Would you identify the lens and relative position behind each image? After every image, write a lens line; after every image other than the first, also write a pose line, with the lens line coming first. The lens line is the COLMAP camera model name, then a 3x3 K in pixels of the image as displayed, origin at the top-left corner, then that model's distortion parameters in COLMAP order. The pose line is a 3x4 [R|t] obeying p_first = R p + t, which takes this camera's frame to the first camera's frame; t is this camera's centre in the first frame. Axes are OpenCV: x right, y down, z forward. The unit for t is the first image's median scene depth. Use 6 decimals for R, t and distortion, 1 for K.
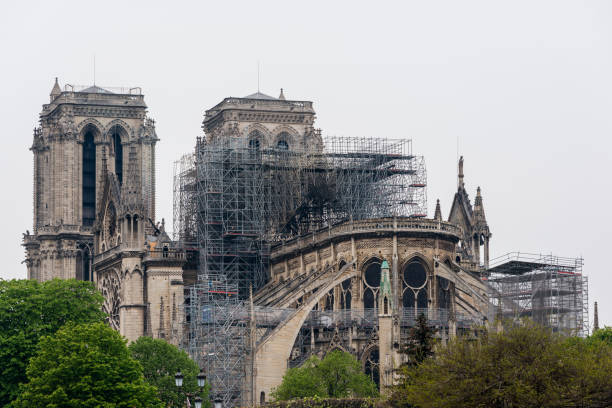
lens RADIAL K [[2496.1, 0, 306.0], [0, 2496.1, 204.0], [0, 0, 1]] dist [0.024523, -4.085907]
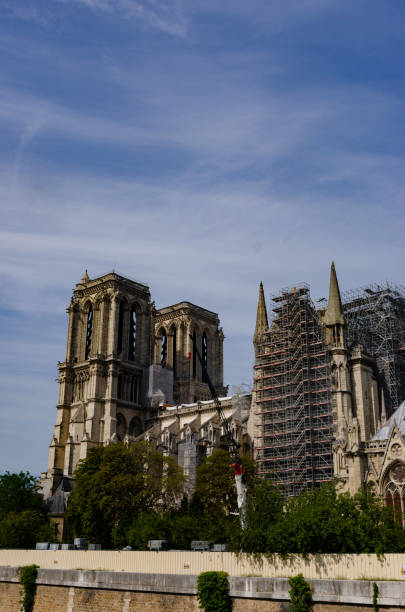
lens RADIAL K [[687.1, 0, 206.0], [0, 687.1, 319.7], [0, 0, 1]] dist [-0.004451, -0.001810]
pose [[0.848660, 0.185952, 0.495175, -0.301983], [-0.086676, 0.972402, -0.216613, 0.084870], [-0.521789, 0.140911, 0.841356, 0.722030]]
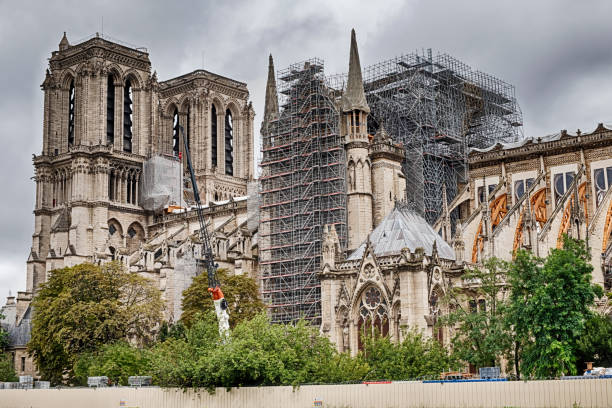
lens RADIAL K [[968.0, 0, 306.0], [0, 968.0, 204.0], [0, 0, 1]] dist [0.014659, -0.009781]
pose [[0.846451, 0.092549, 0.524361, -0.294085], [-0.061756, 0.995197, -0.075961, 0.075408], [-0.528872, 0.031915, 0.848101, 0.656075]]
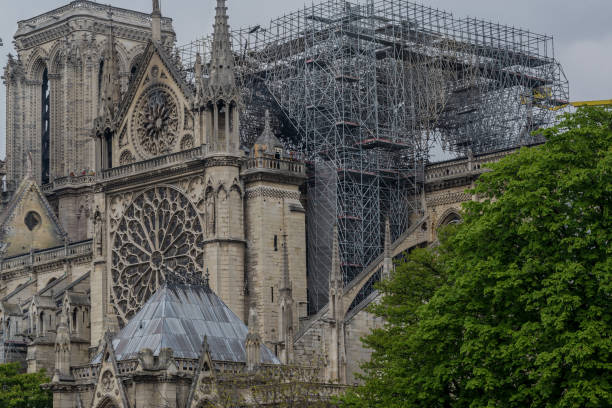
lens RADIAL K [[1986.7, 0, 306.9], [0, 1986.7, 354.9], [0, 0, 1]] dist [0.119926, -1.658900]
pose [[0.909300, 0.037381, 0.414459, -0.257248], [-0.051795, 0.998379, 0.023589, 0.055805], [-0.412905, -0.042917, 0.909762, 0.511046]]
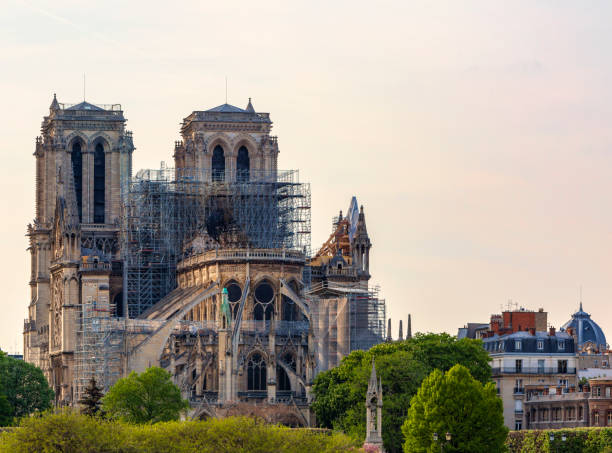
lens RADIAL K [[2845.9, 0, 306.0], [0, 2845.9, 226.5], [0, 0, 1]] dist [-1.099021, 7.790052]
pose [[0.994599, 0.003970, -0.103717, 0.192642], [0.002350, 0.998150, 0.060747, -0.083862], [0.103766, -0.060663, 0.992750, -0.393185]]
